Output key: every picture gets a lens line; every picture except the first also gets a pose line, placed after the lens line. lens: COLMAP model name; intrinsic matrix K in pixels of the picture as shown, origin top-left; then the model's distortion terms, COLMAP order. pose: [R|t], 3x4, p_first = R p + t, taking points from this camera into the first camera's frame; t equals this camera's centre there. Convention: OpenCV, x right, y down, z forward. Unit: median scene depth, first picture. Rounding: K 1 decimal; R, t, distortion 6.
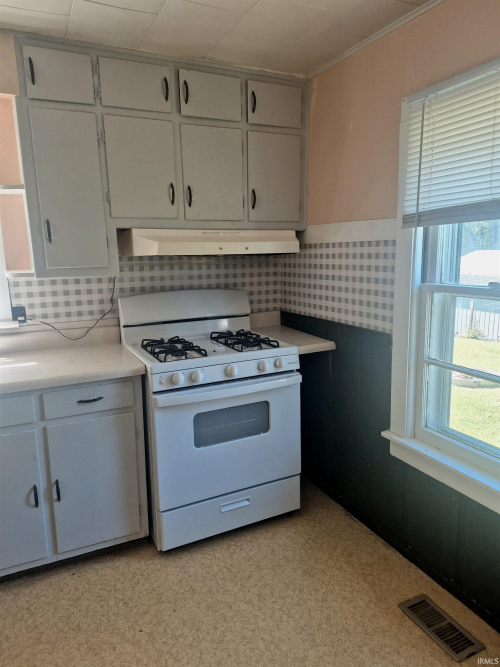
lens RADIAL K [[446.2, 0, 250.0], [0, 446.2, 333.5], [0, 0, 1]] dist [0.001893, -0.000863]
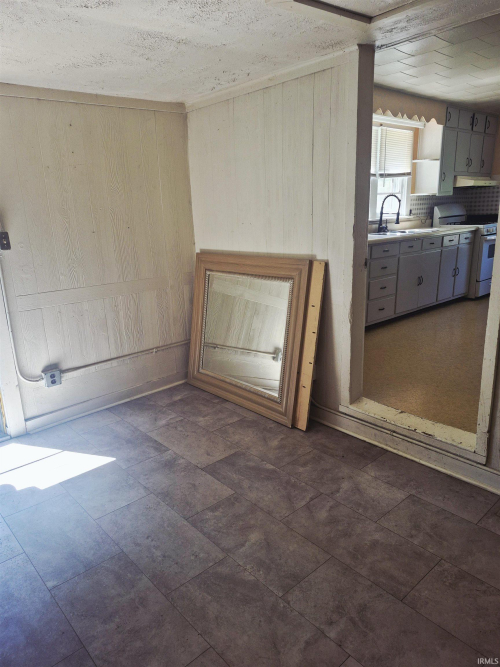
lens RADIAL K [[455.0, 0, 252.0], [0, 455.0, 350.4], [0, 0, 1]] dist [0.003184, -0.000862]
pose [[0.957630, -0.098505, 0.270632, -2.227214], [0.066300, 0.989852, 0.125684, 0.353705], [-0.280266, -0.102416, 0.954443, -1.291869]]
